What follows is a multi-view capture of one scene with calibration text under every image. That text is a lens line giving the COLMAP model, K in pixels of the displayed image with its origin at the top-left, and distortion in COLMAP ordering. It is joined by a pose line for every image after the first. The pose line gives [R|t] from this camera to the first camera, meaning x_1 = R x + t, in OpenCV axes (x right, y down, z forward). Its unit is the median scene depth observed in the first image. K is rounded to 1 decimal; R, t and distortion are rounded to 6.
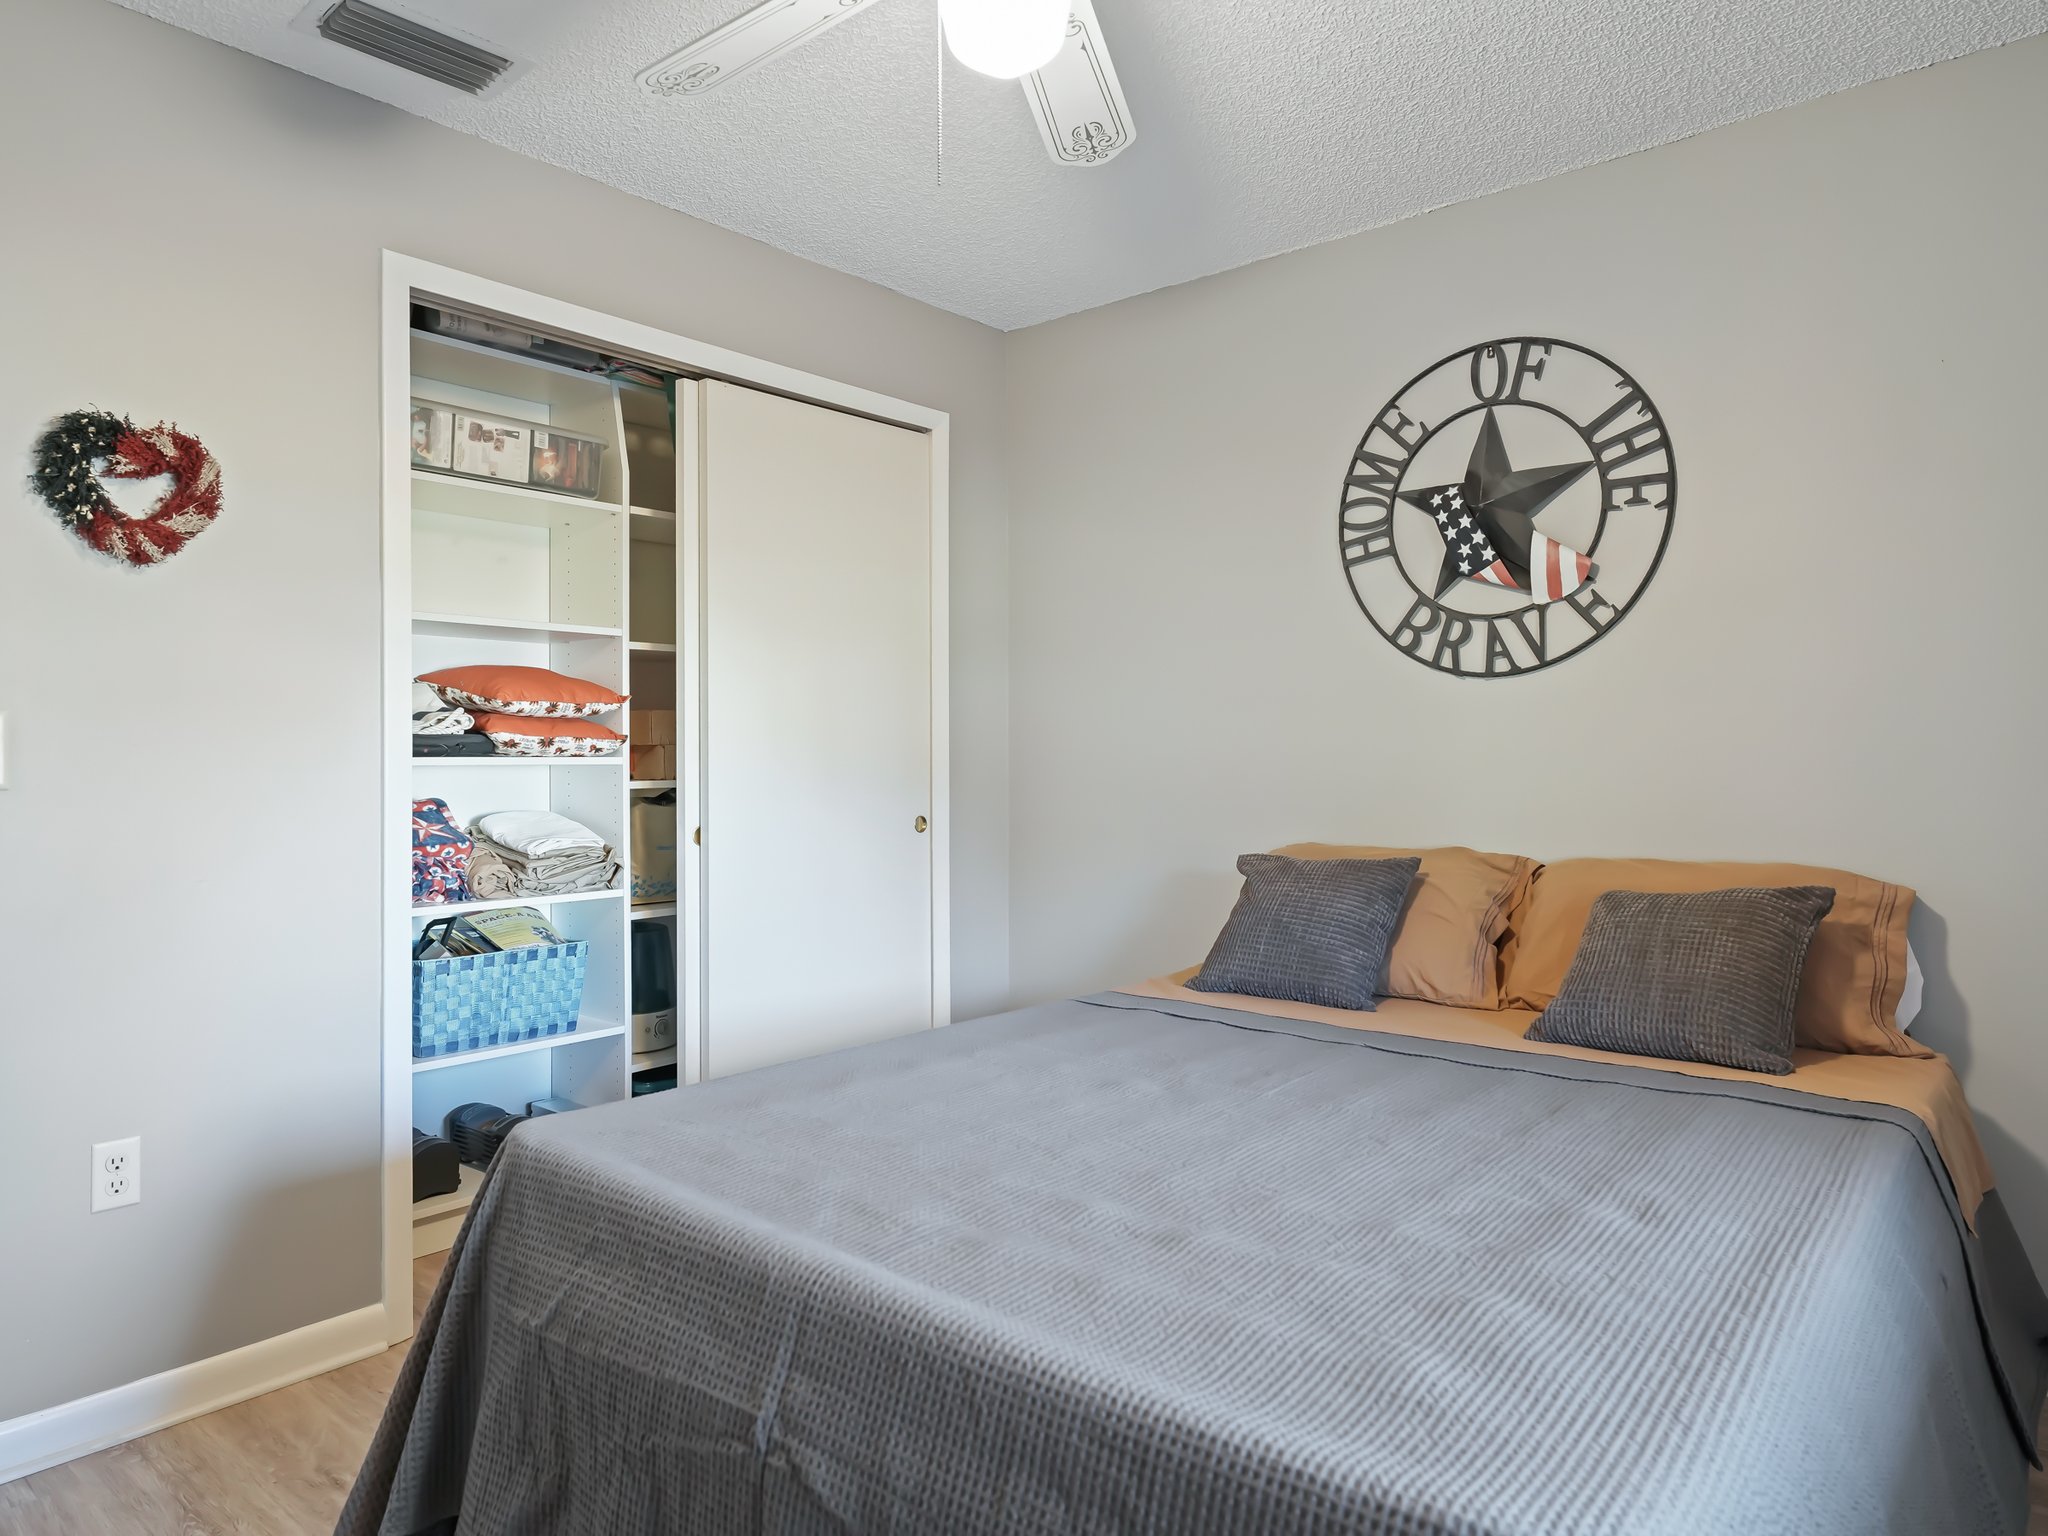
lens RADIAL K [[1249.5, 0, 1020.5], [0, 1249.5, 753.3], [0, 0, 1]] dist [-0.001298, 0.000339]
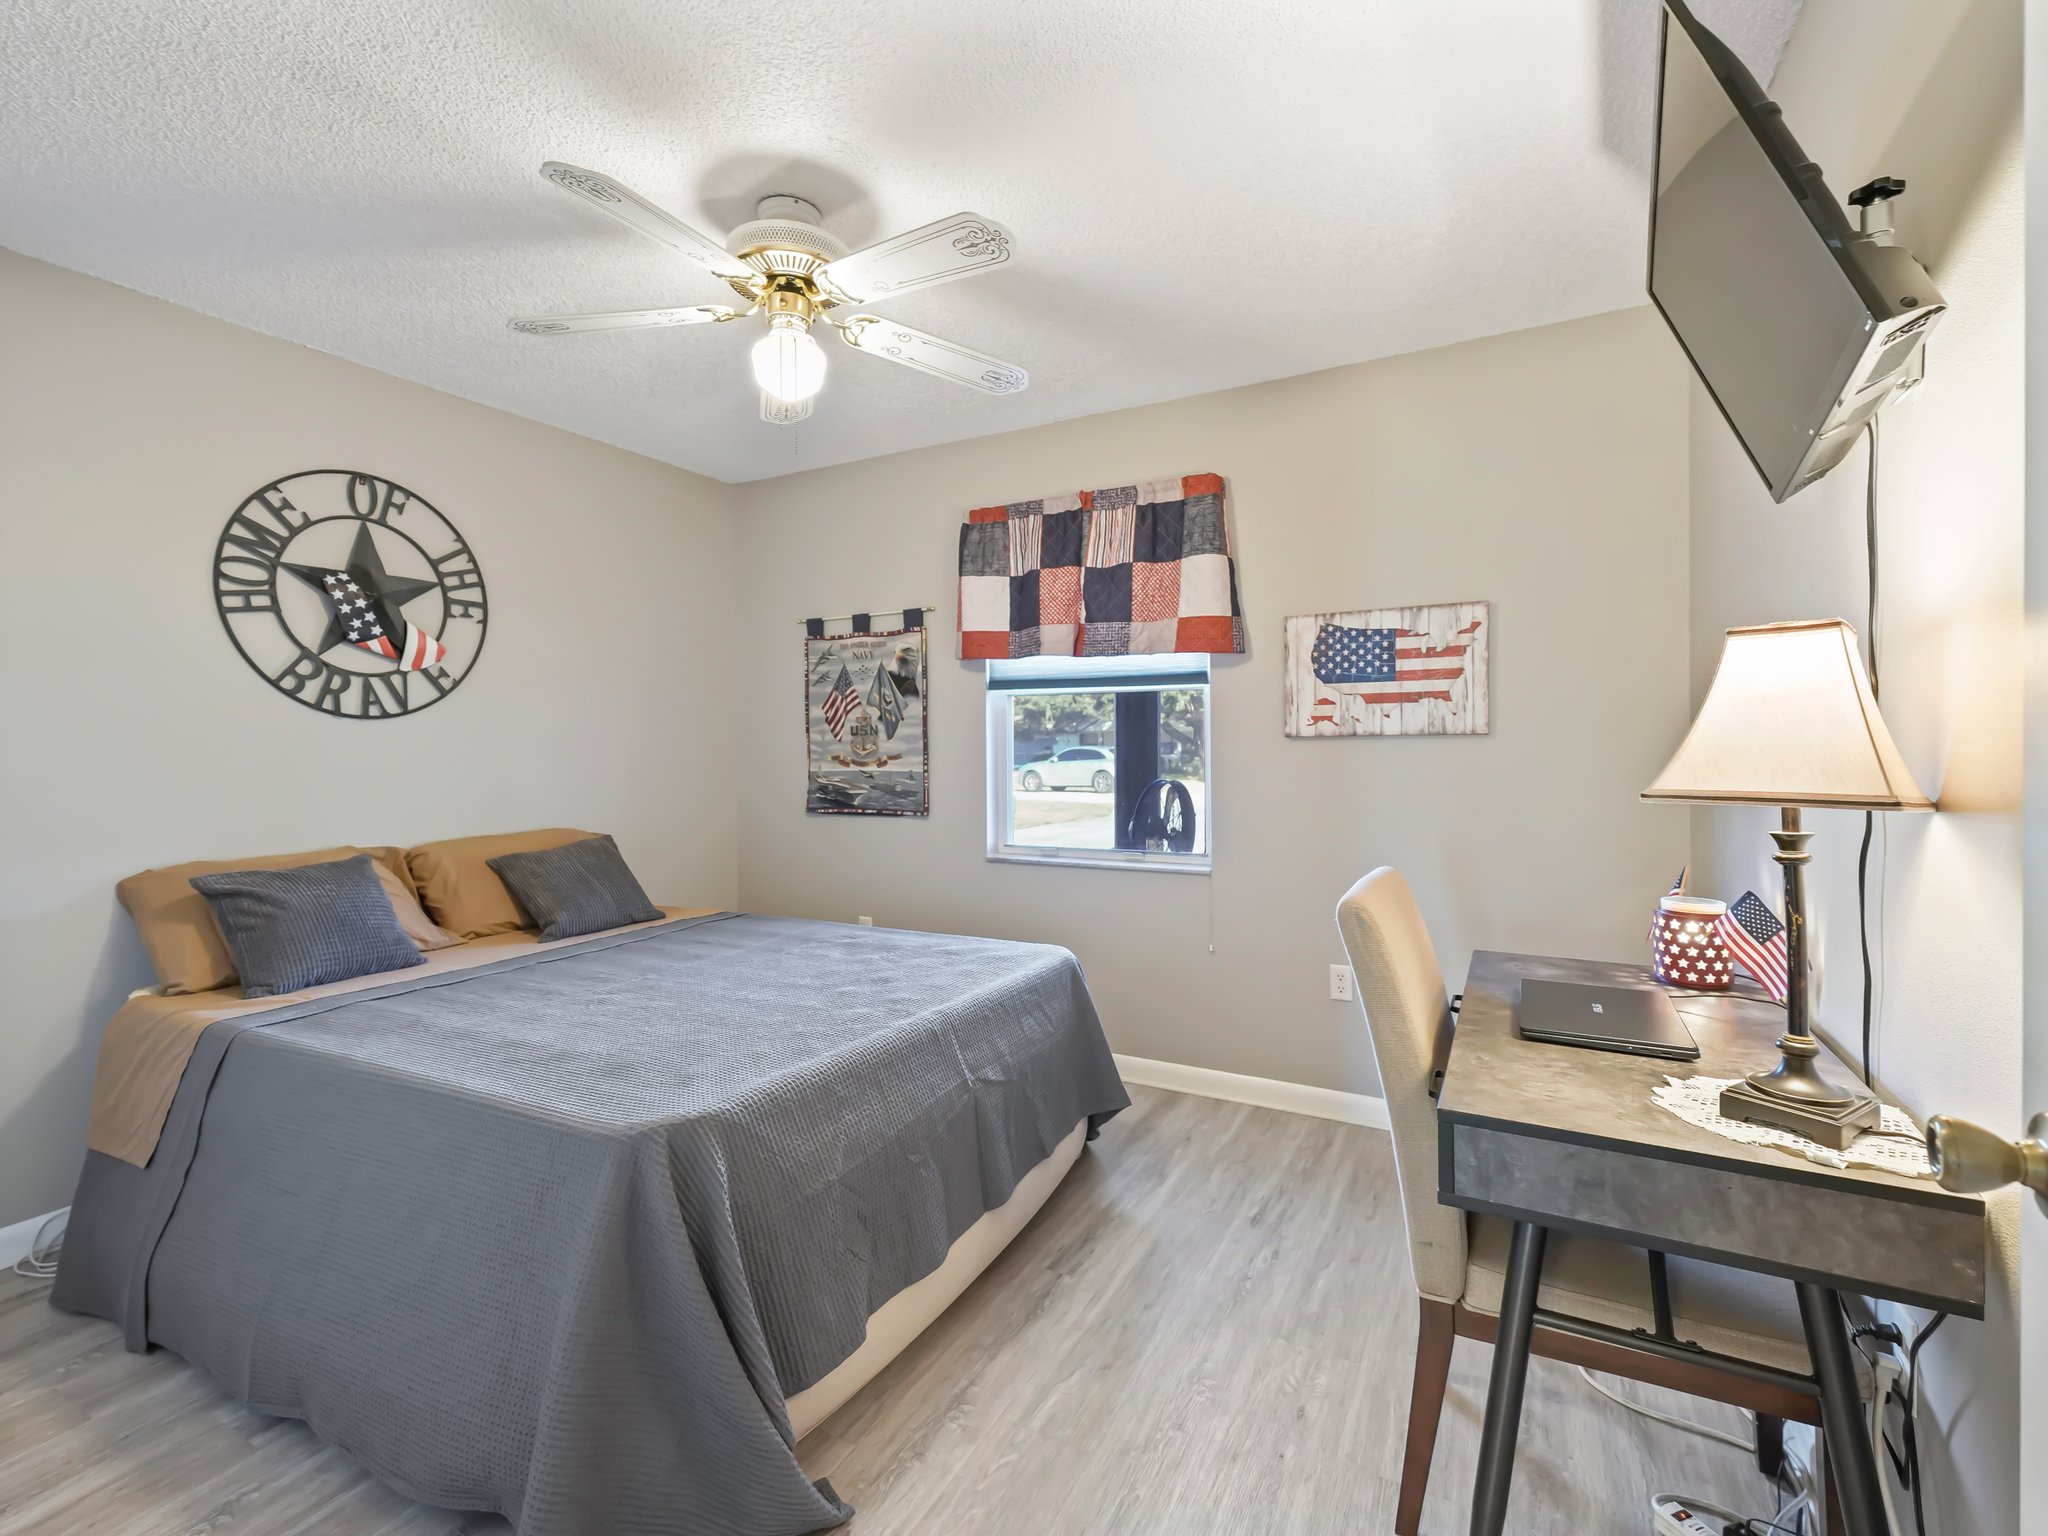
lens RADIAL K [[876.8, 0, 1016.1], [0, 876.8, 757.9], [0, 0, 1]] dist [0.001115, -0.000015]
pose [[-0.229689, -0.011794, 0.973193, -0.724653], [0.013882, 0.999785, 0.015393, -0.023184], [-0.973165, 0.017045, -0.229476, 0.530340]]
